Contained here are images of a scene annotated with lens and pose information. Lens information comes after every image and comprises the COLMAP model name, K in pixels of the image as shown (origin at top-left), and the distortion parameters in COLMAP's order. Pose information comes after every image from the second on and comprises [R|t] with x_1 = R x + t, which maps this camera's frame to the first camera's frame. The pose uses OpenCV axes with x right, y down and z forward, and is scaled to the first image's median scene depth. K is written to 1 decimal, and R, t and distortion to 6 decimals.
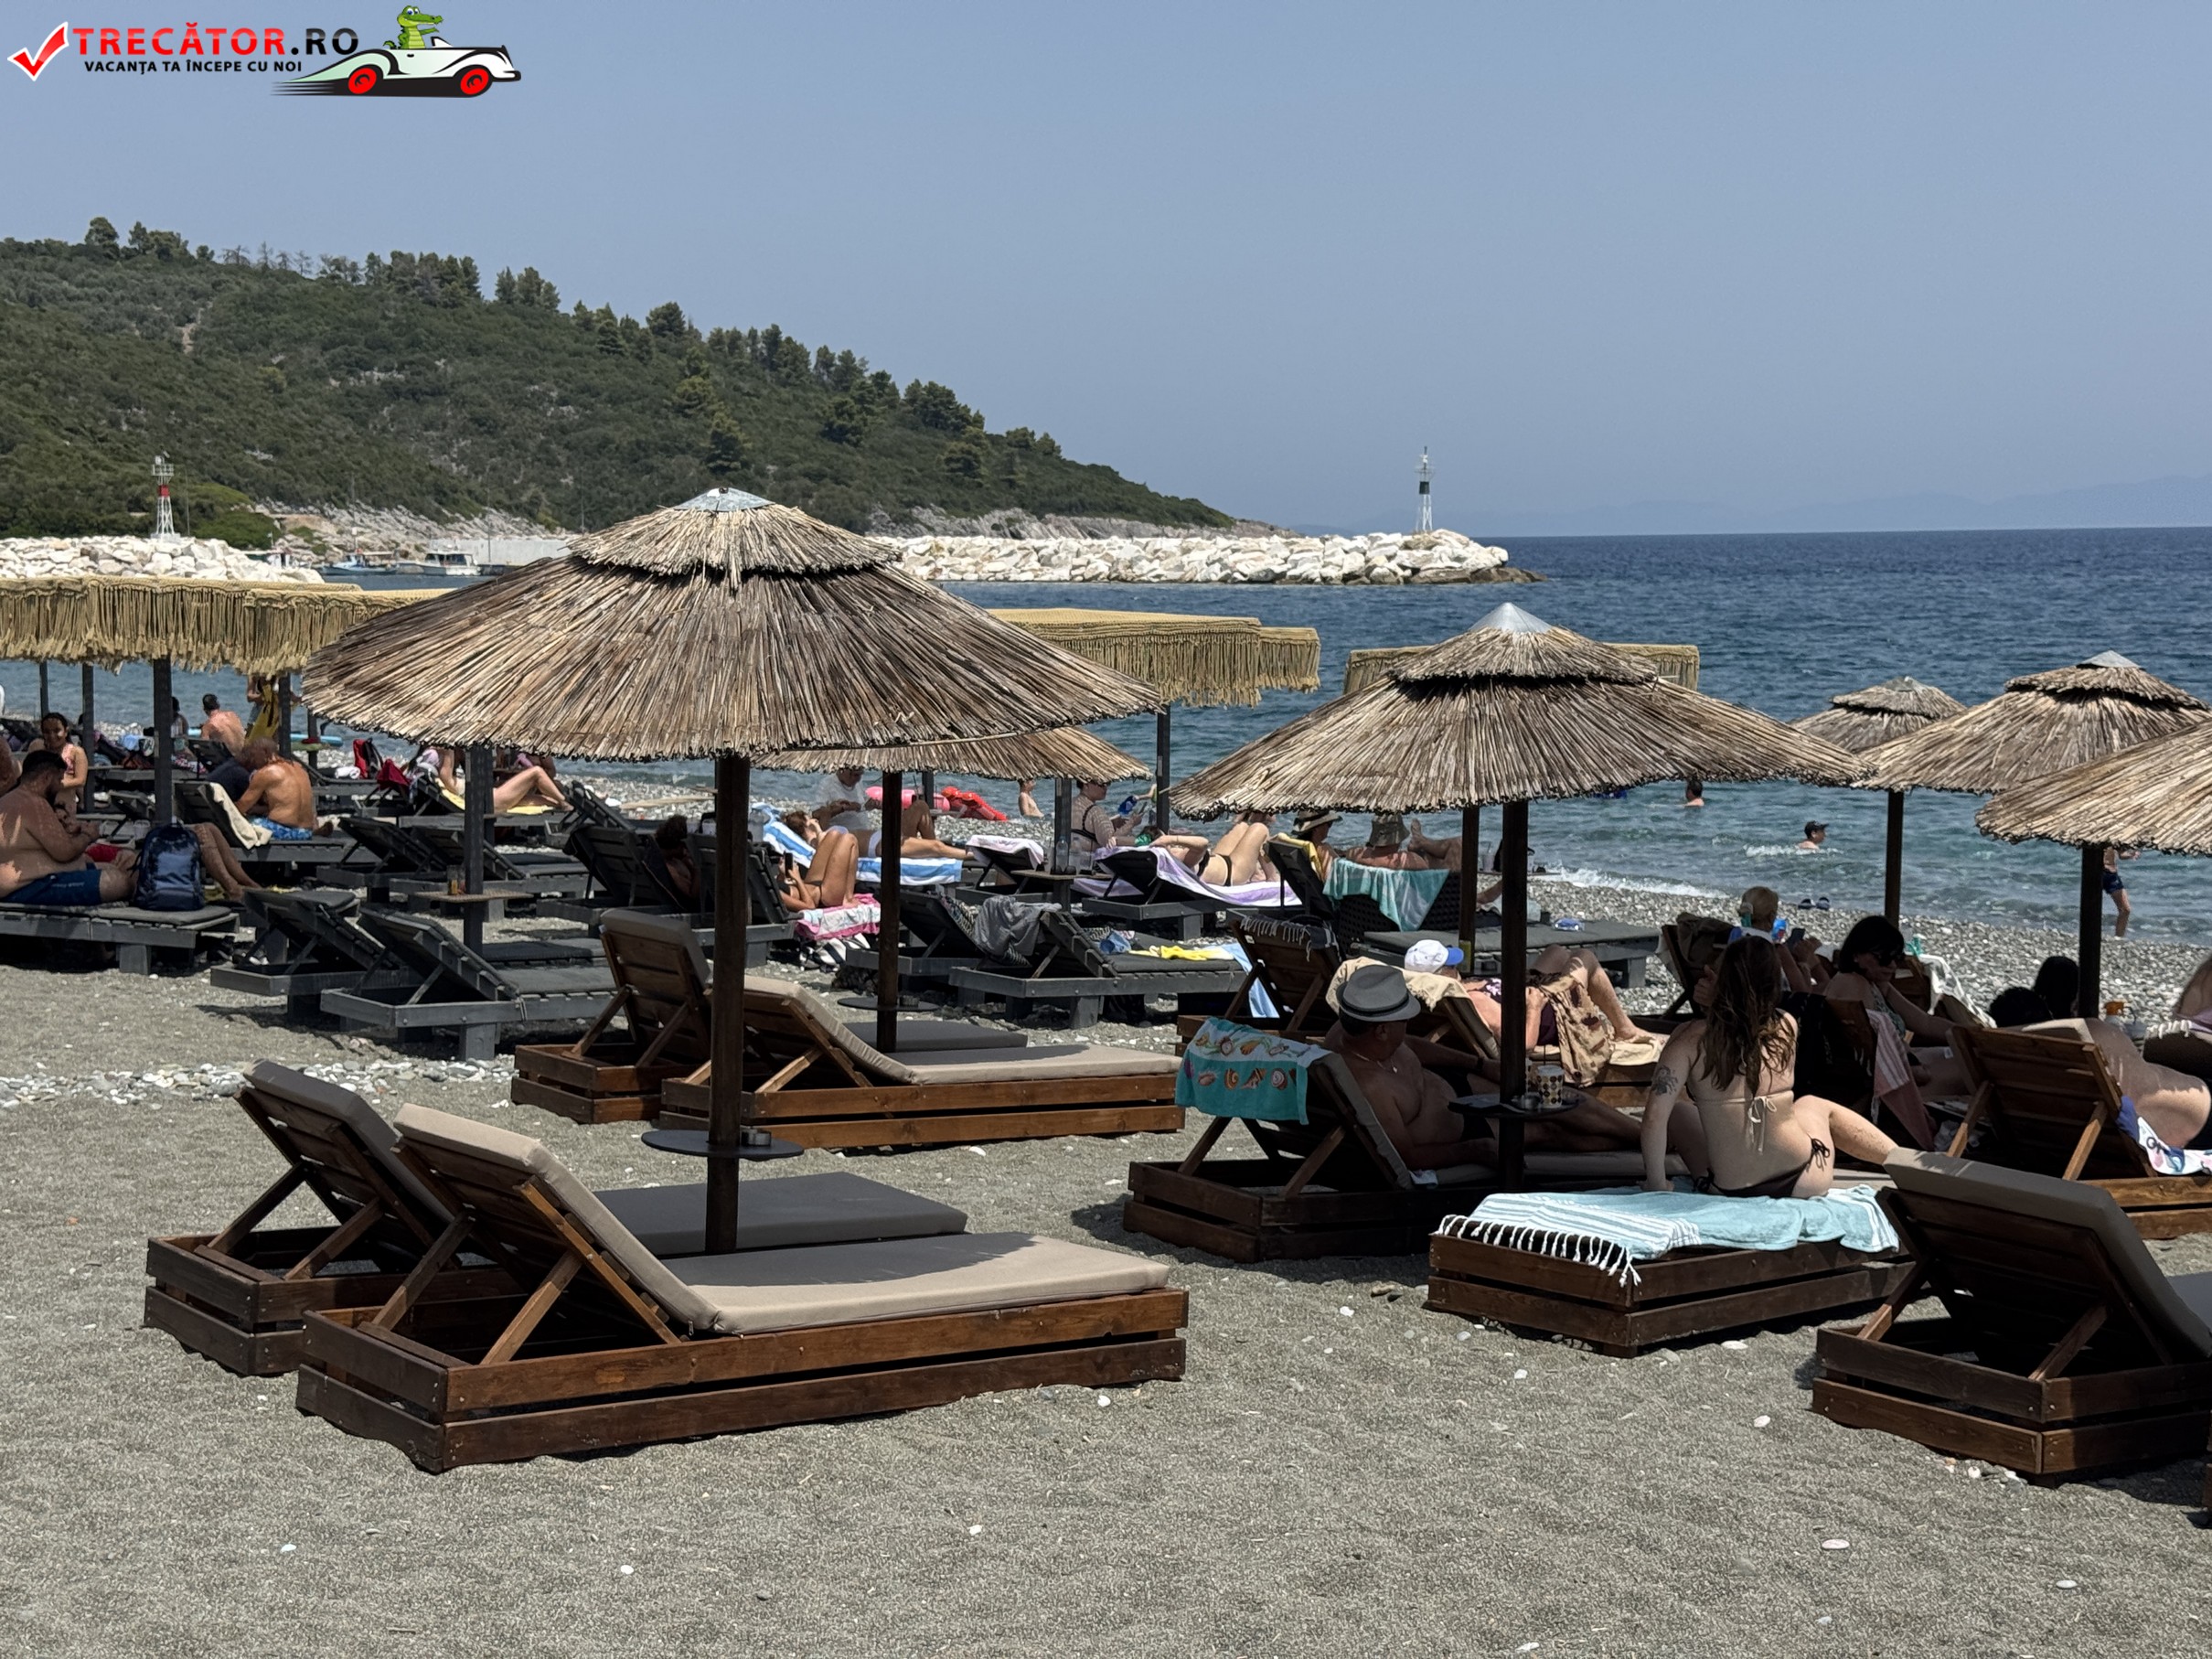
lens RADIAL K [[3086.6, 0, 1134.8], [0, 3086.6, 848.0], [0, 0, 1]] dist [0.041900, 0.000000]
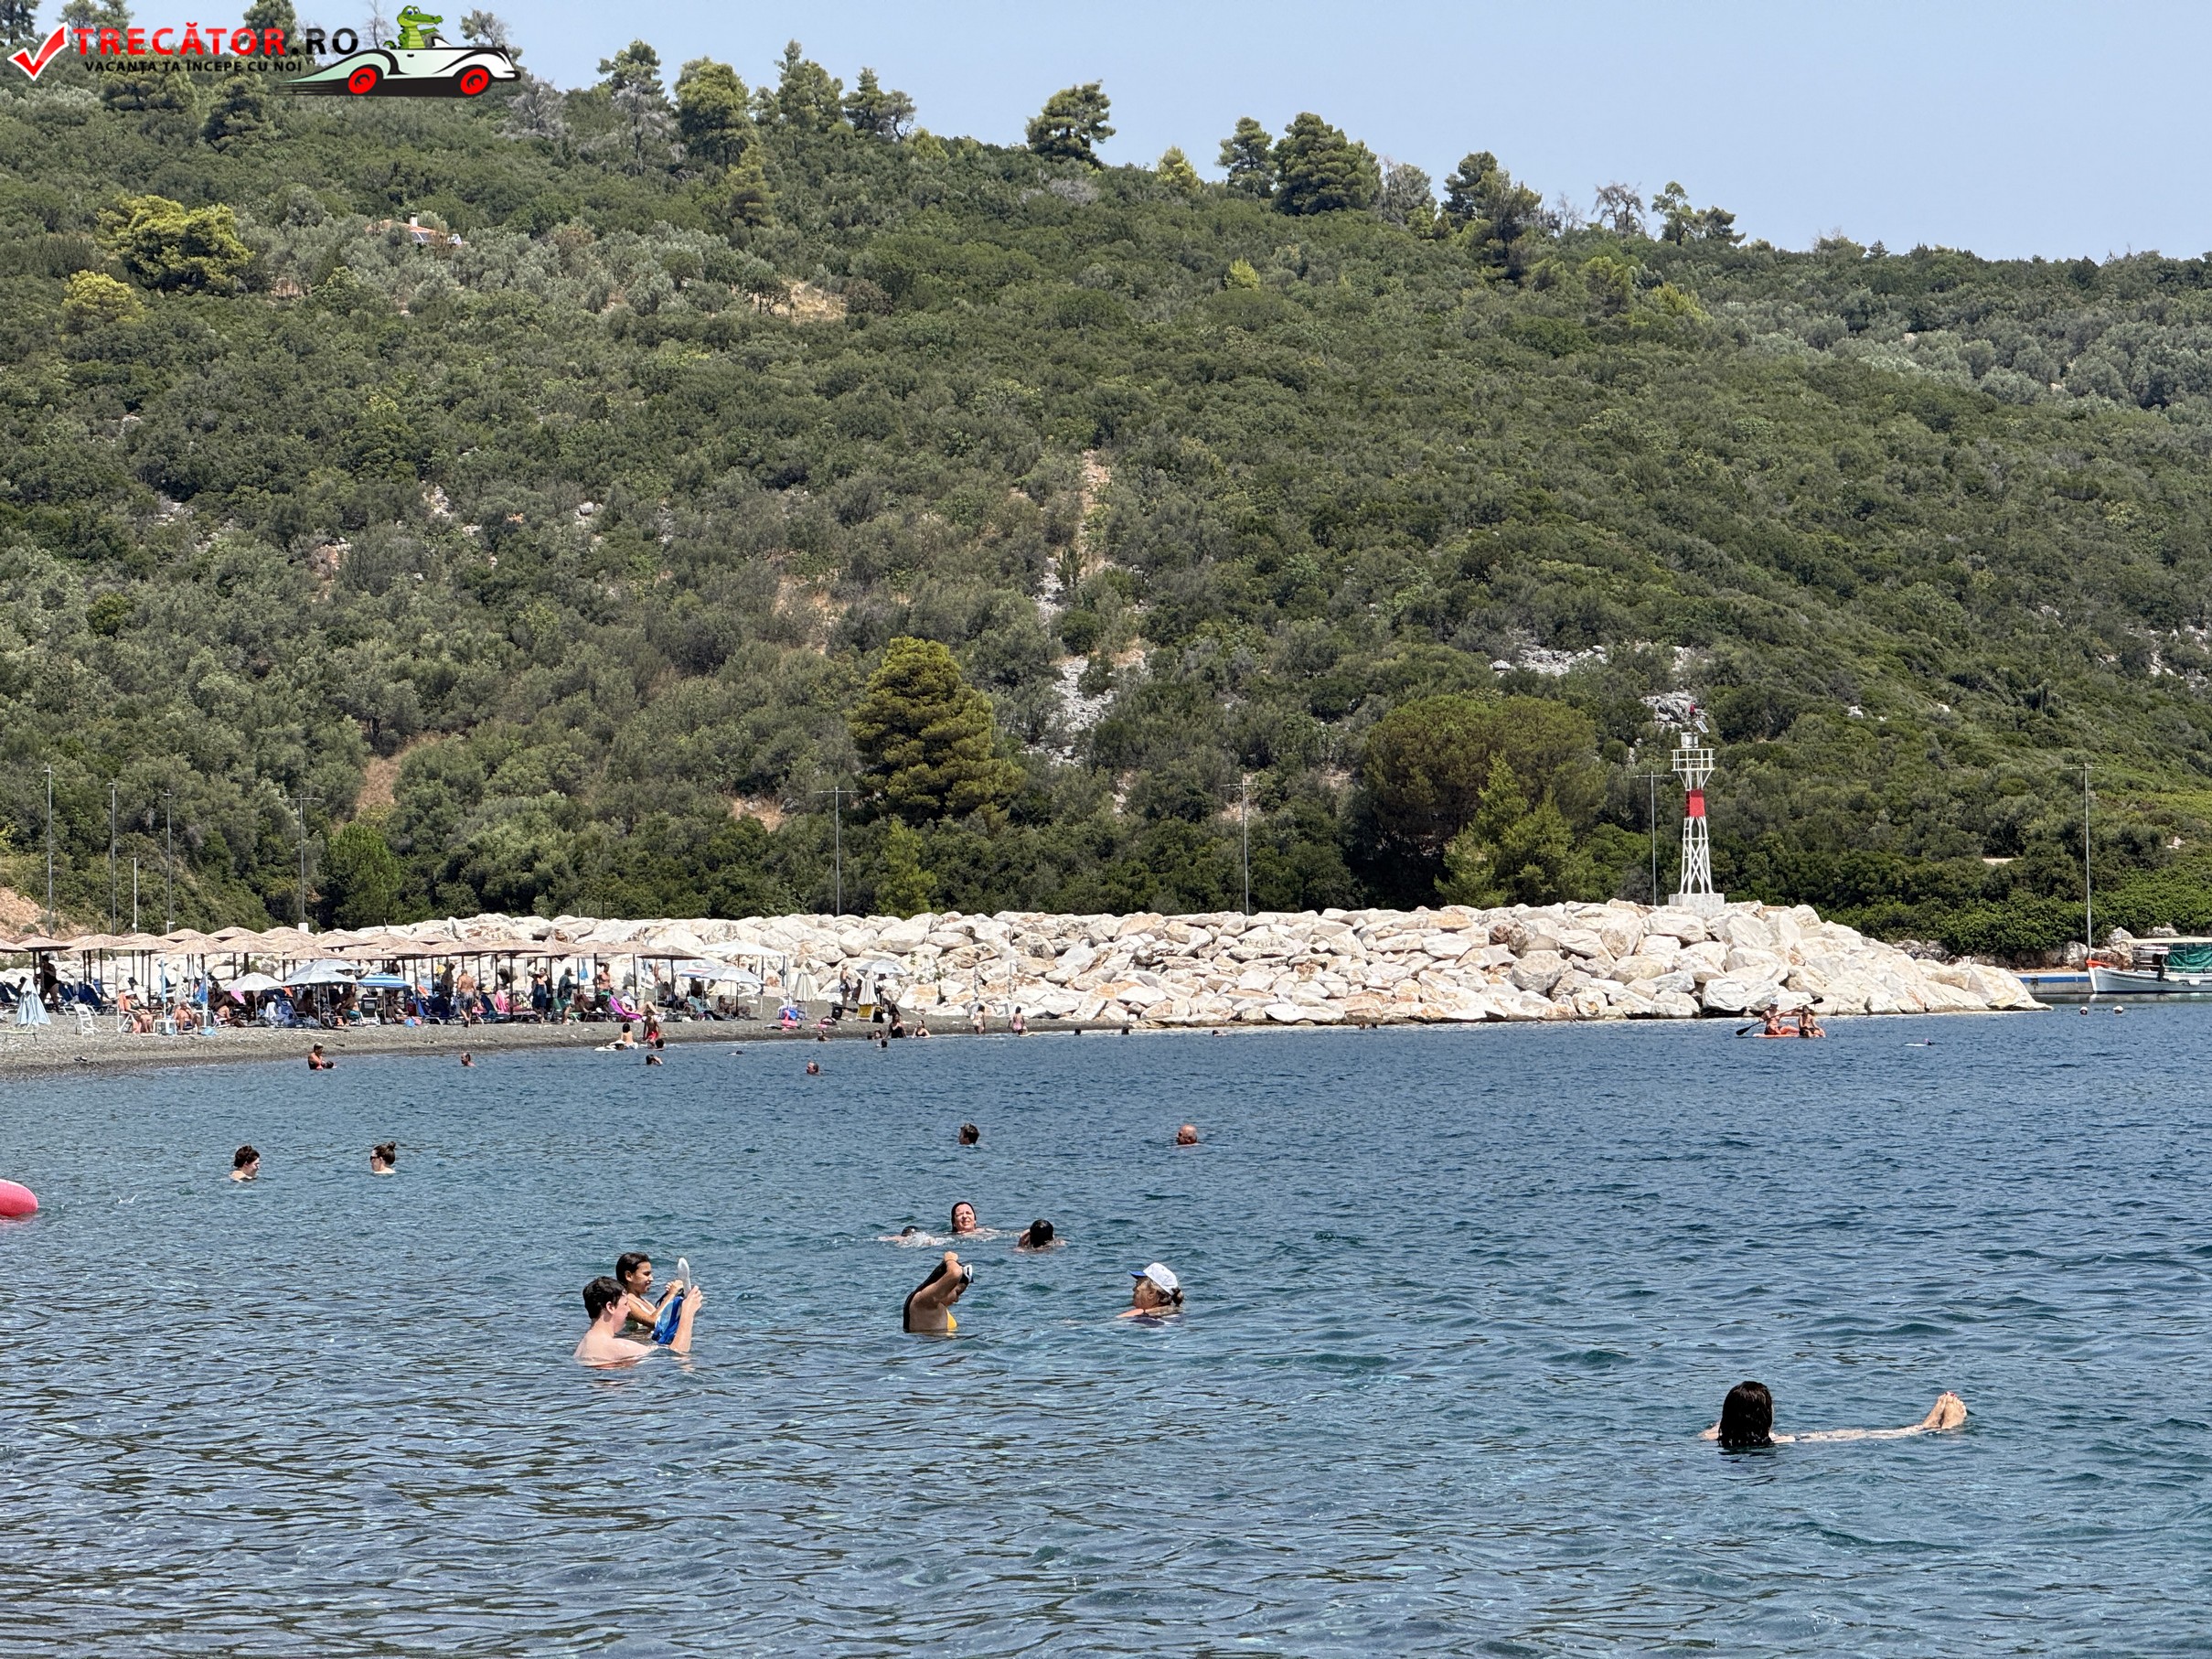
lens RADIAL K [[7694.6, 0, 1108.4], [0, 7694.6, 813.6], [0, 0, 1]] dist [0.184090, 0.000000]
pose [[0.869688, -0.019013, -0.493236, 0.182117], [-0.037171, 0.993898, -0.103852, 0.010196], [0.492201, 0.108653, 0.863674, -0.046204]]
